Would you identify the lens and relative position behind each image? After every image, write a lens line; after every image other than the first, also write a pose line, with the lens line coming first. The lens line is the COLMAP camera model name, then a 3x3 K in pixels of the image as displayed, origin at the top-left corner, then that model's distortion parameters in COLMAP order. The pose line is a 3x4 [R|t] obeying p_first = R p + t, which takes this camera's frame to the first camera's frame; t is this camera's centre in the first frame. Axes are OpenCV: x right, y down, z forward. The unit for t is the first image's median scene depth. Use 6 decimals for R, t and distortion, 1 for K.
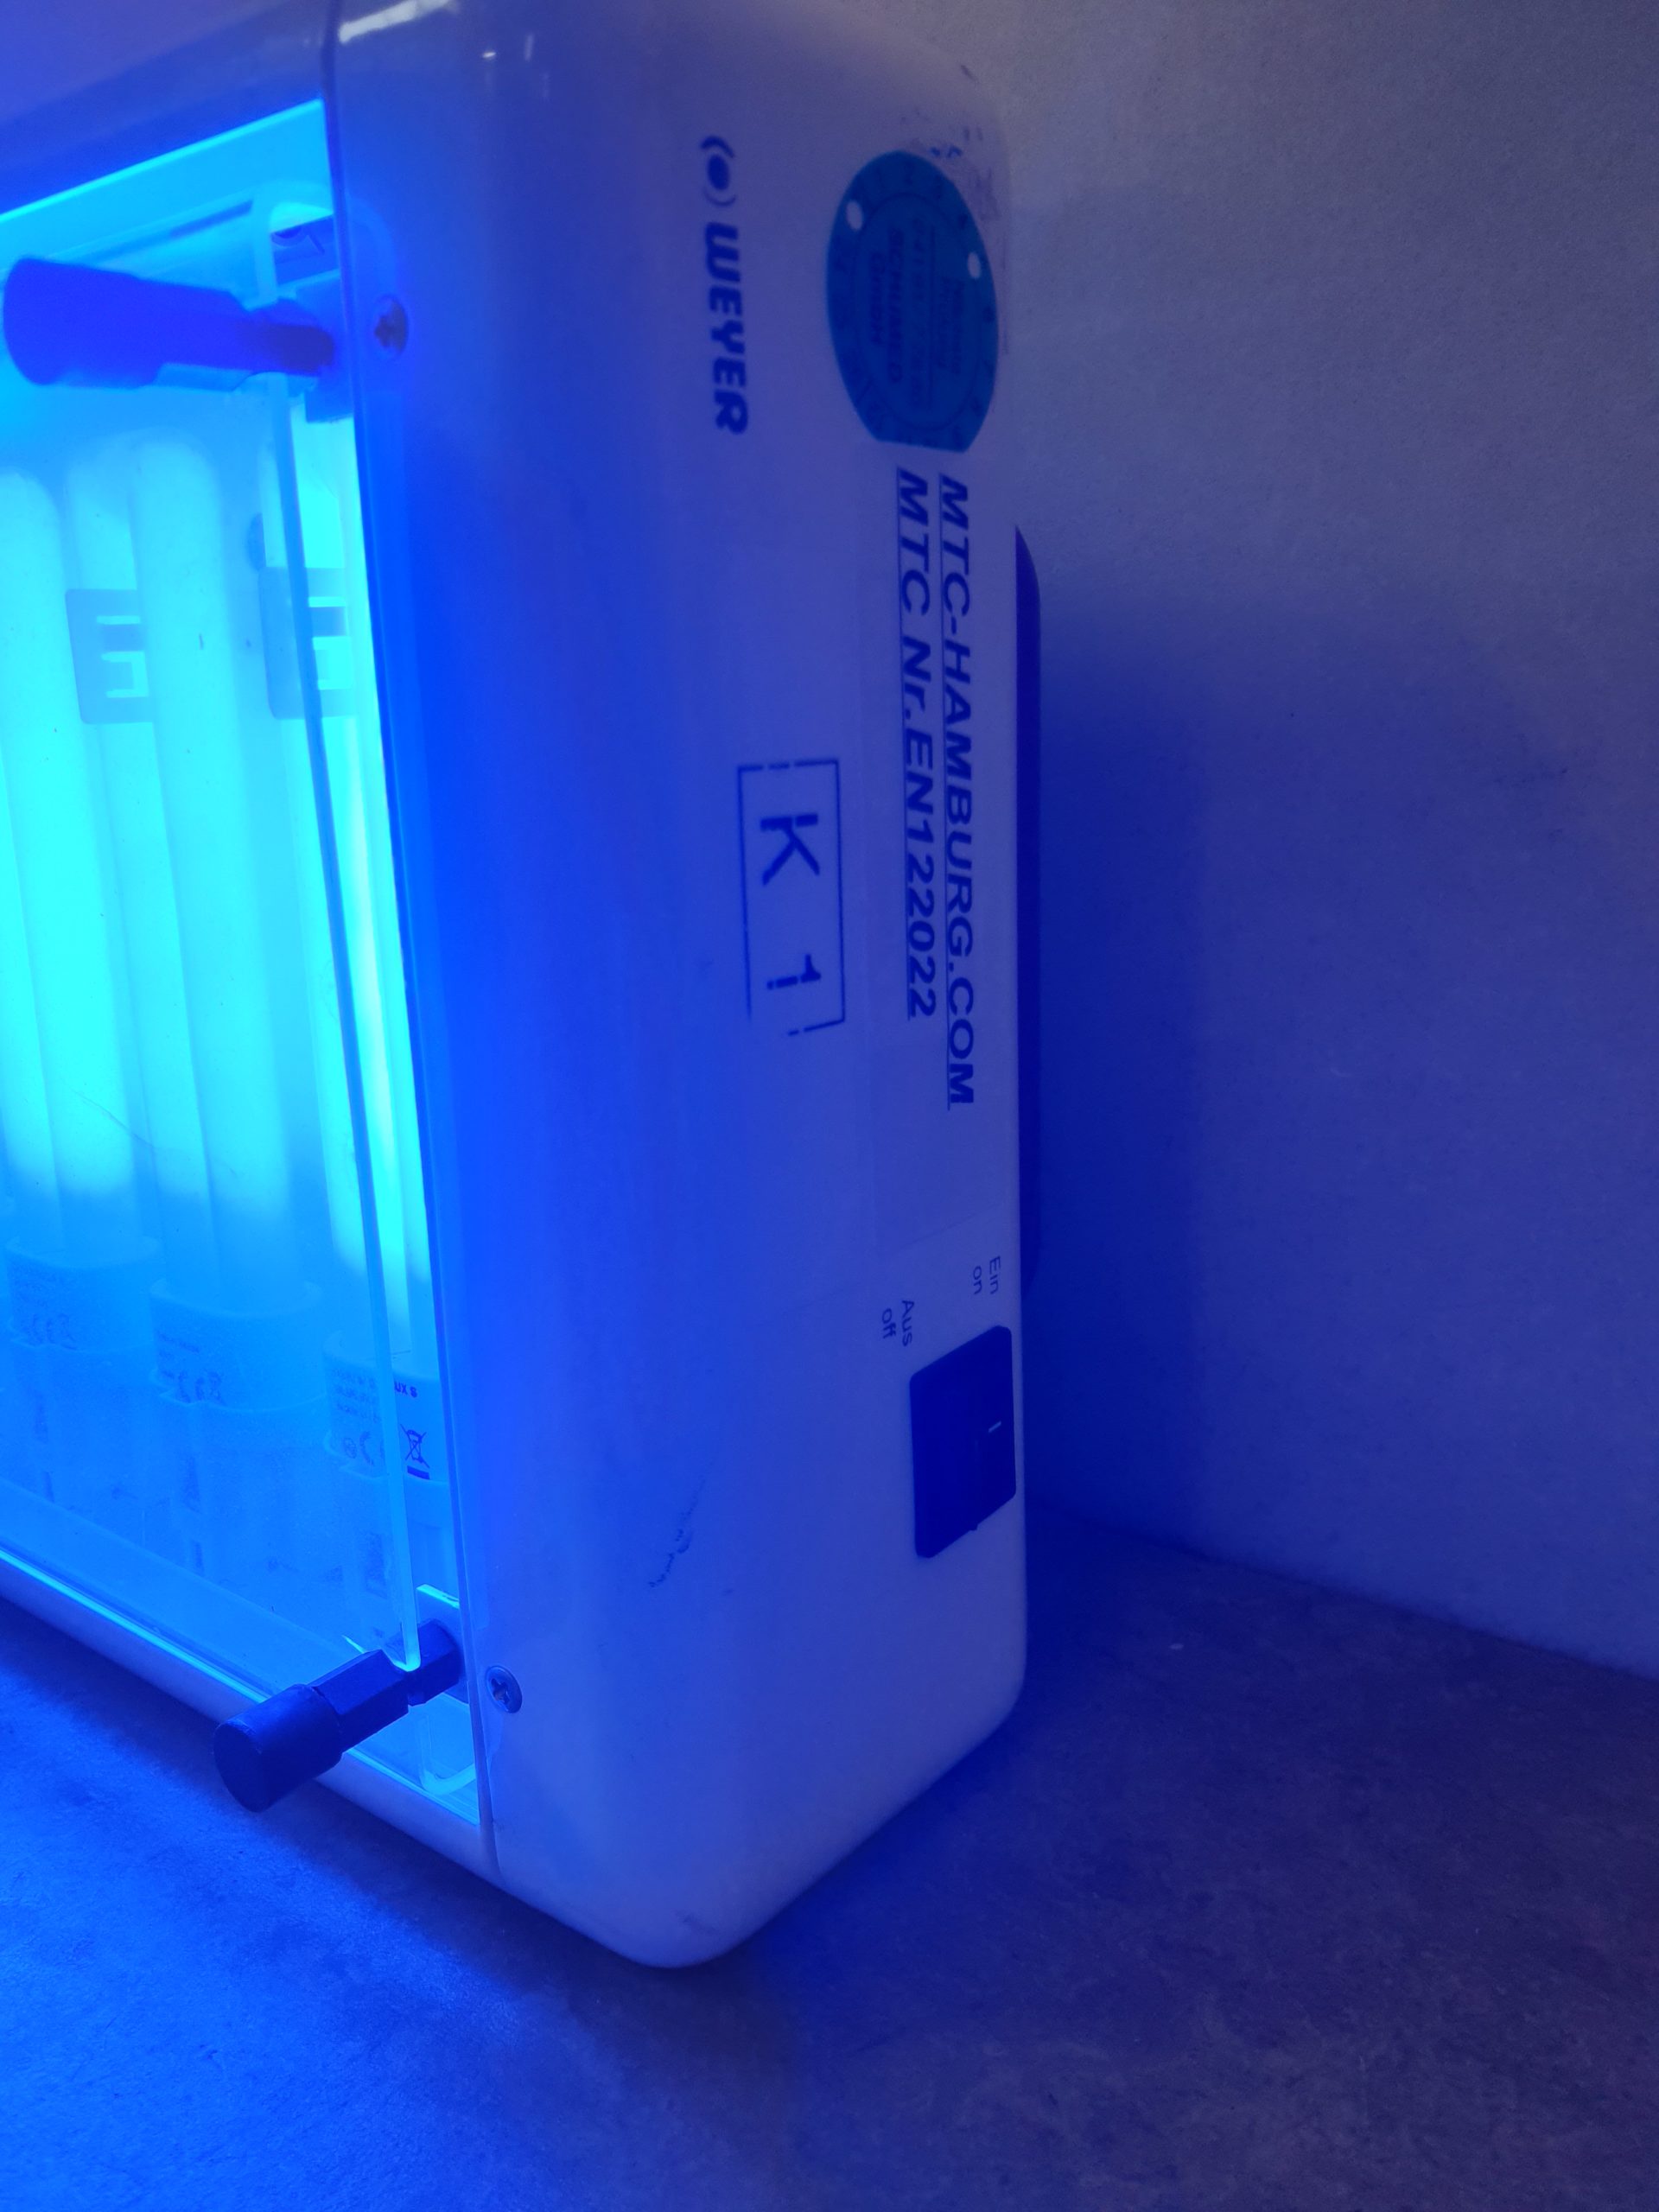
lens RADIAL K [[1687.8, 0, 829.5], [0, 1687.8, 1106.0], [0, 0, 1]] dist [0.048251, -0.006300]
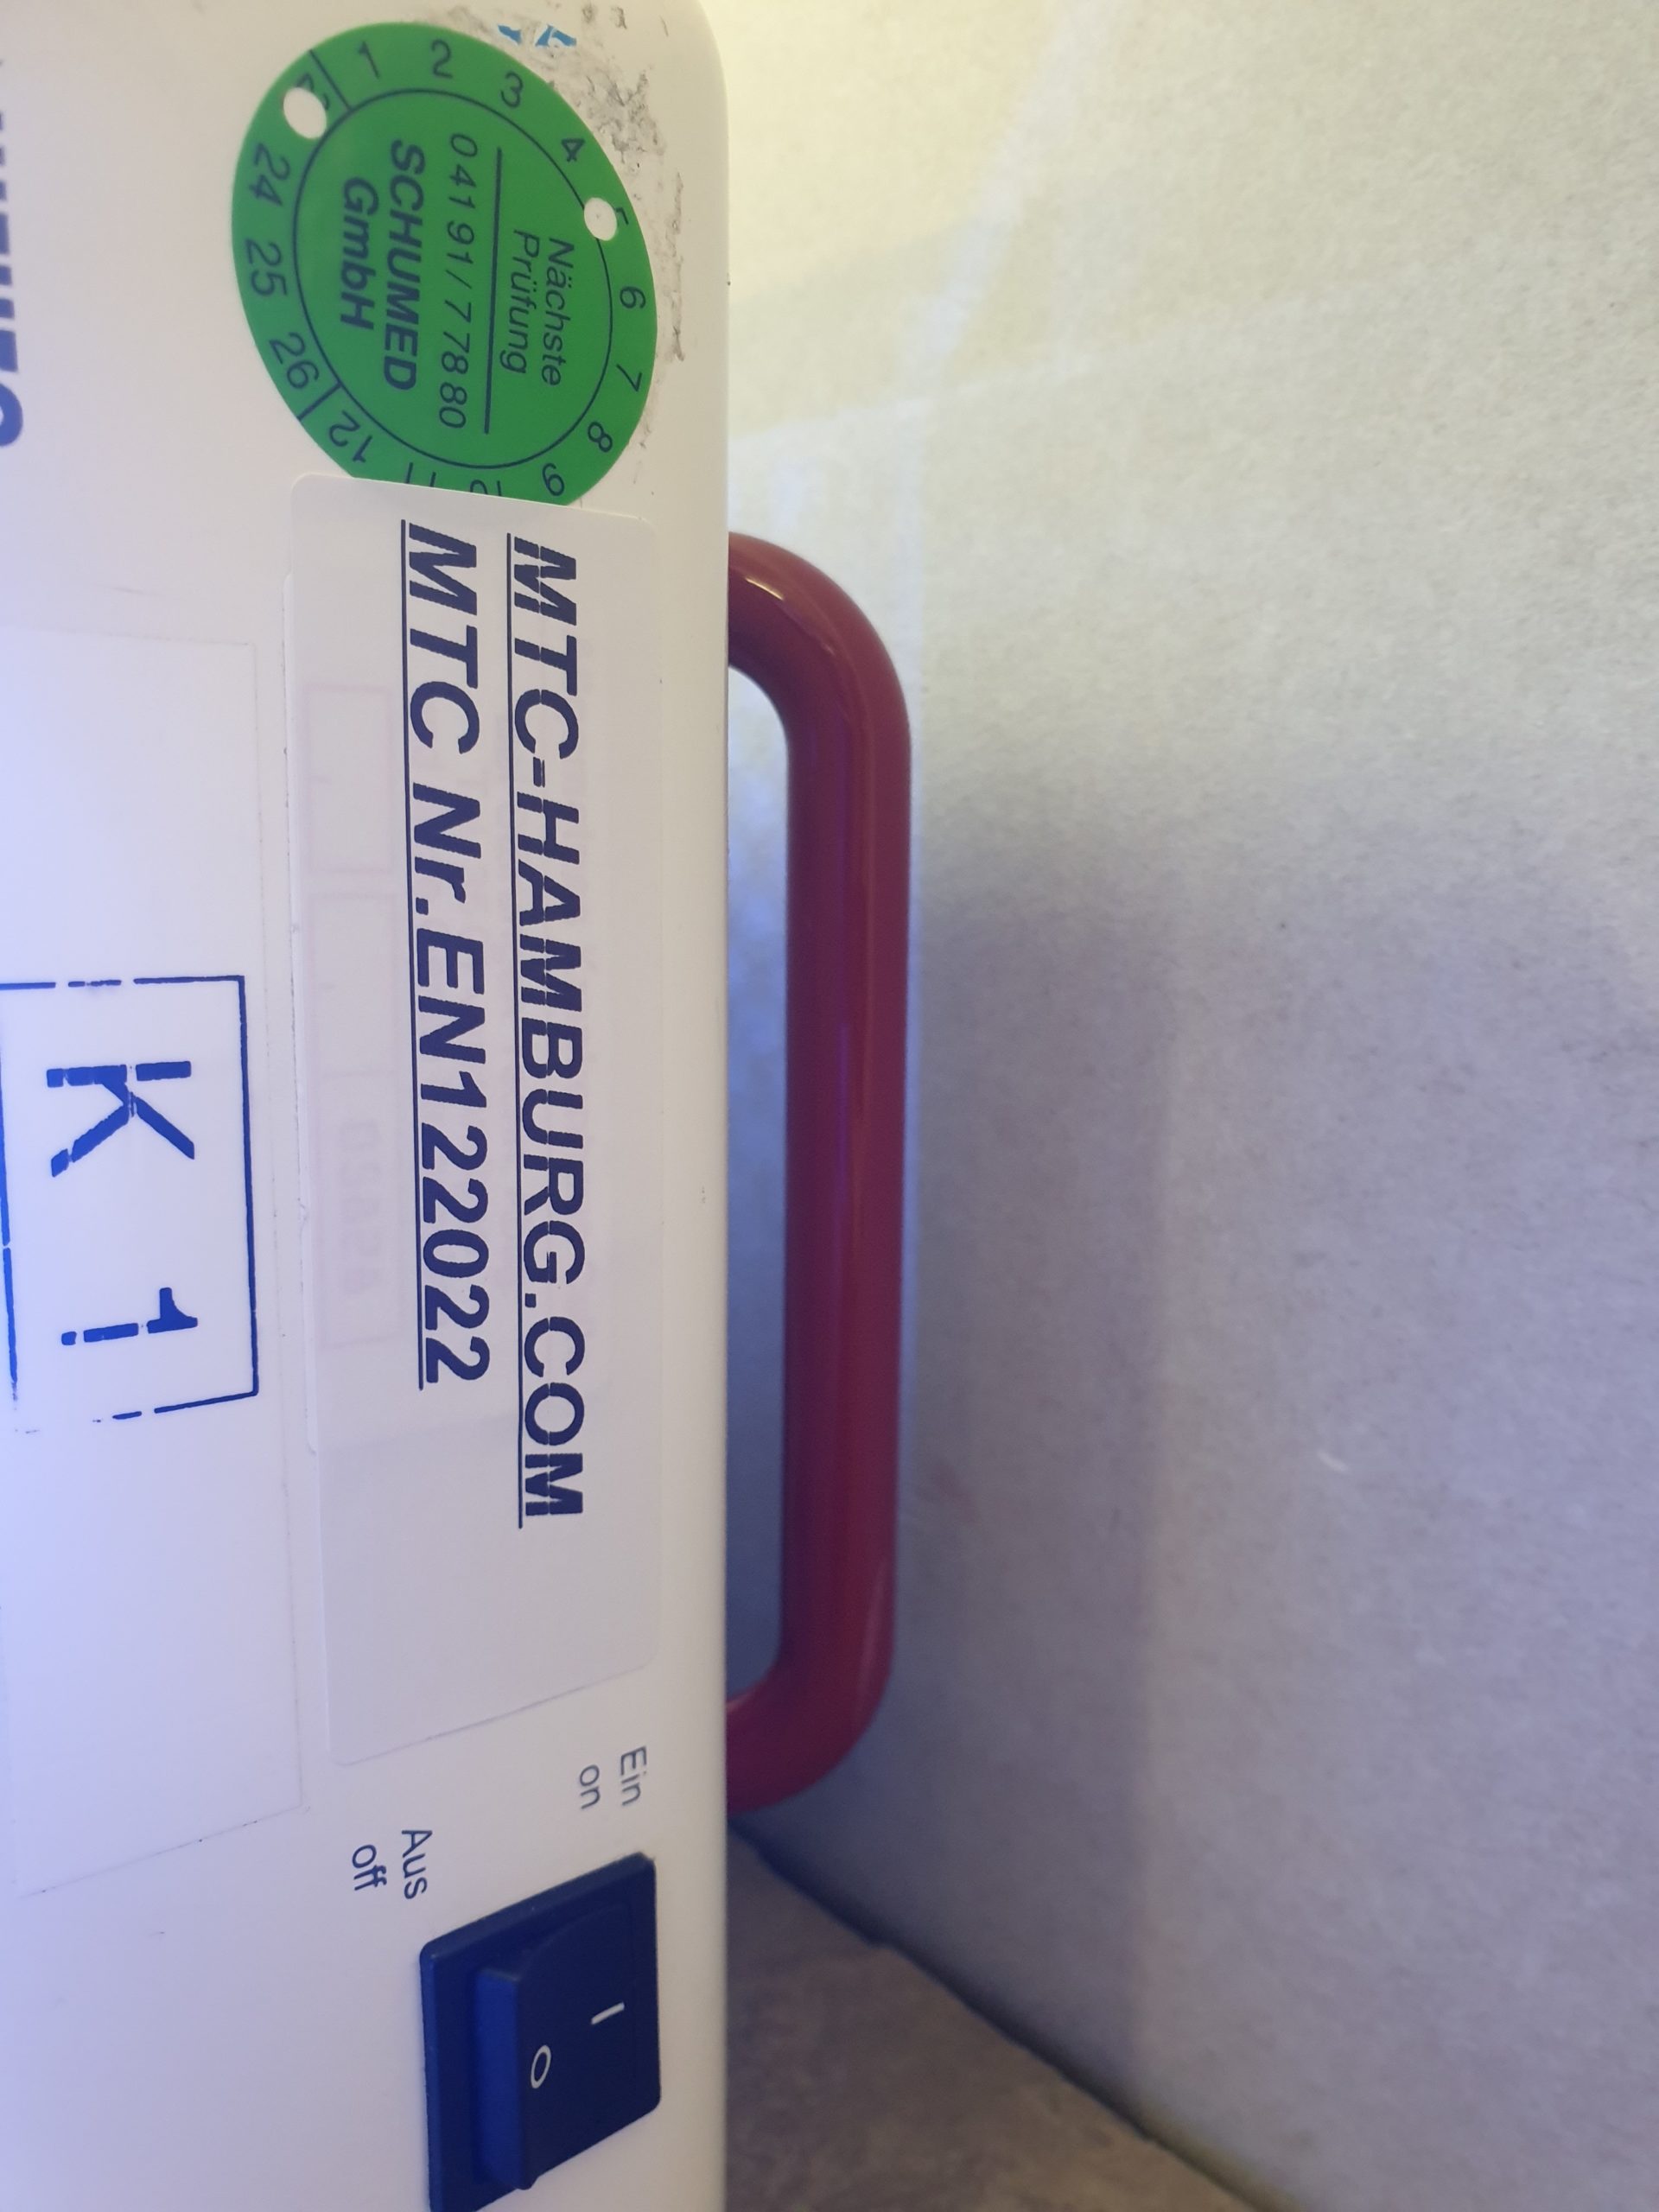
lens RADIAL K [[1687.8, 0, 829.5], [0, 1687.8, 1106.0], [0, 0, 1]] dist [0.048251, -0.006300]
pose [[0.969658, 0.082847, -0.230001, 0.335309], [-0.100131, 0.992881, -0.064502, -0.130911], [0.223020, 0.085575, 0.971051, 0.424540]]
